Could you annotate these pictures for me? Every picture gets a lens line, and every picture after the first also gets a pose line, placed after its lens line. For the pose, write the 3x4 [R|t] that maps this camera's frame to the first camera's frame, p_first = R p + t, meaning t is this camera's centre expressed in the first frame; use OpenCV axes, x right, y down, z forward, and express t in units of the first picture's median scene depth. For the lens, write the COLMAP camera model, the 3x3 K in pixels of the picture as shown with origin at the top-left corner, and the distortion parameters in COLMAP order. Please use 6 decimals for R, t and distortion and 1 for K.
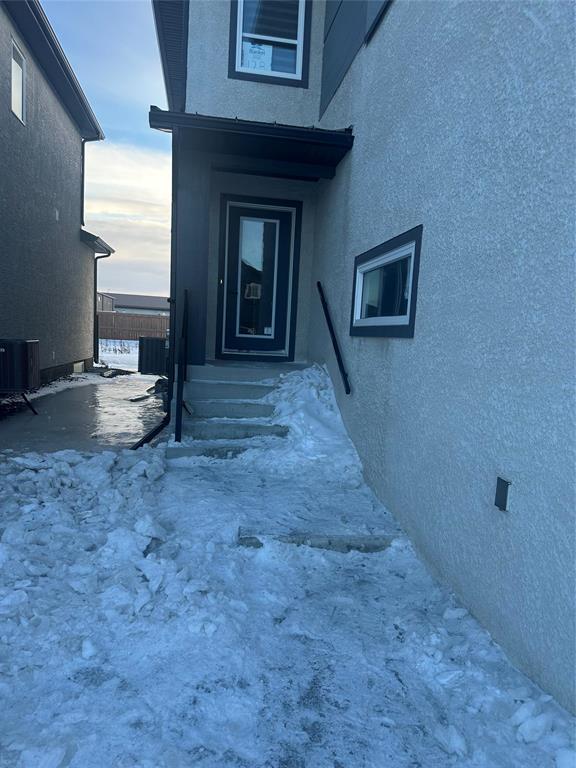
lens RADIAL K [[527.3, 0, 288.6], [0, 527.3, 388.9], [0, 0, 1]] dist [0.063098, -0.098550]
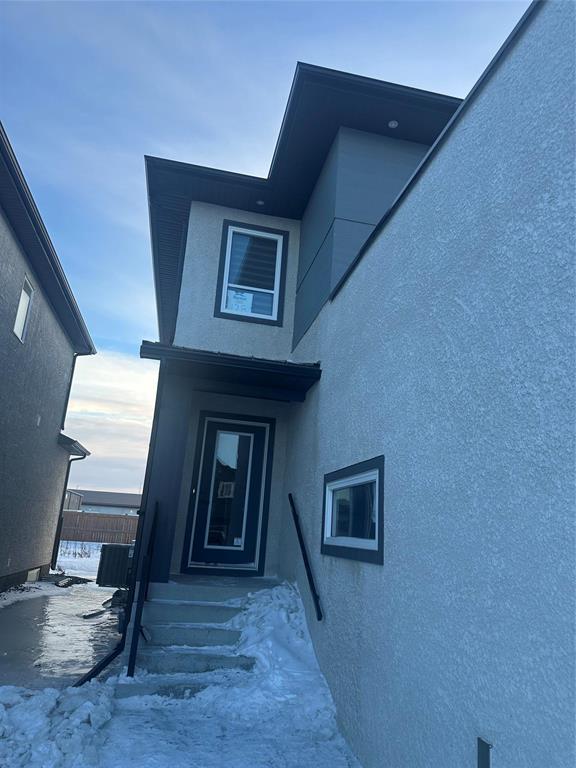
lens RADIAL K [[527.3, 0, 288.6], [0, 527.3, 388.9], [0, 0, 1]] dist [0.063098, -0.098550]
pose [[0.998579, 0.029307, 0.044517, 0.003445], [-0.011159, 0.931697, -0.363064, -0.027479], [-0.052117, 0.362052, 0.930700, -0.025440]]
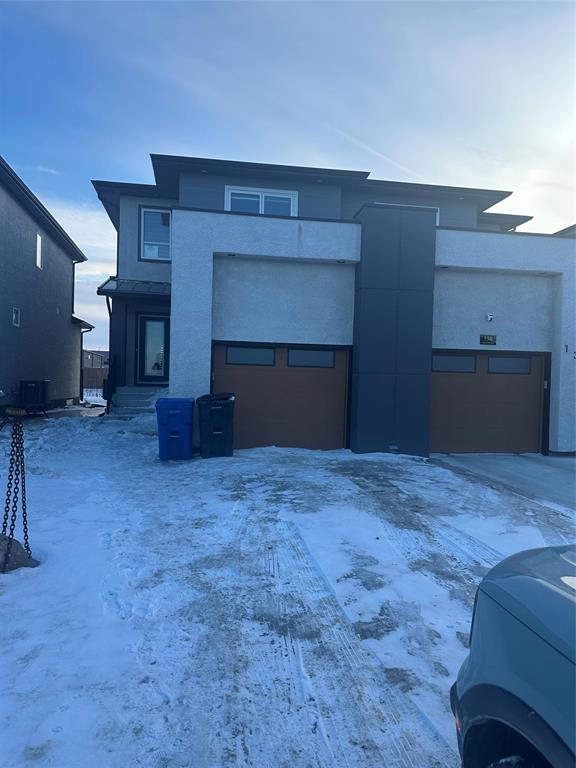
lens RADIAL K [[540.4, 0, 287.0], [0, 540.4, 395.5], [0, 0, 1]] dist [0.066845, -0.080975]
pose [[0.999732, -0.022988, 0.002604, 0.605194], [0.023128, 0.995842, -0.088108, 0.242620], [-0.000568, 0.088144, 0.996108, -1.511844]]
